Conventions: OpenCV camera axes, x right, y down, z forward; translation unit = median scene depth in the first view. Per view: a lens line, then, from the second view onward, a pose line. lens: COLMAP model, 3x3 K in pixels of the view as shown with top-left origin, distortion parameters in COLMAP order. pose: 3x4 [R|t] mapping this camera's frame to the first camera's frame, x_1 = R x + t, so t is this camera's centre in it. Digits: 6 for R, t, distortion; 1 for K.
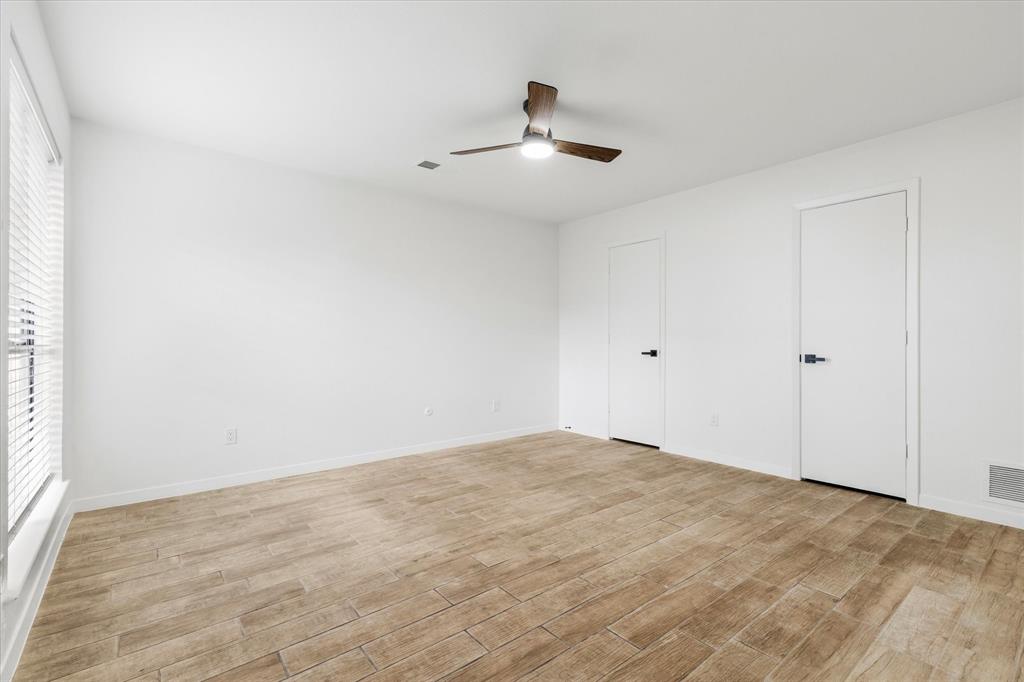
lens RADIAL K [[464.6, 0, 511.3], [0, 464.6, 341.4], [0, 0, 1]] dist [-0.001325, -0.000322]
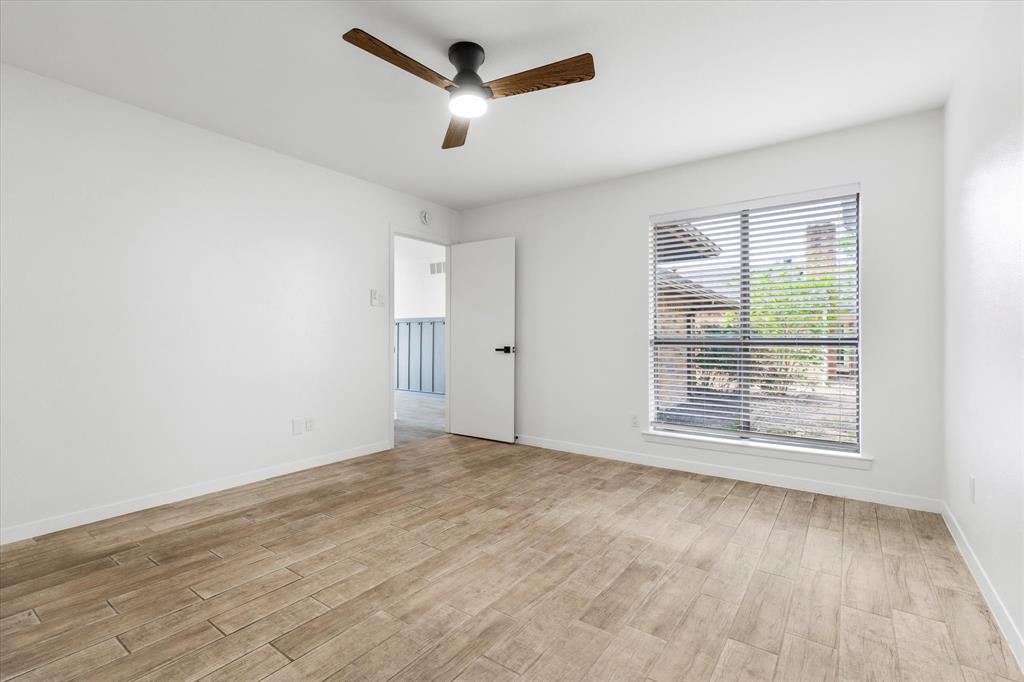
lens RADIAL K [[464.6, 0, 512.3], [0, 464.6, 339.5], [0, 0, 1]] dist [-0.001325, -0.000322]
pose [[-0.965800, -0.000283, -0.259287, 0.218884], [-0.000212, 1.000000, -0.000302, 0.004832], [0.259287, -0.000237, -0.965800, 2.060971]]
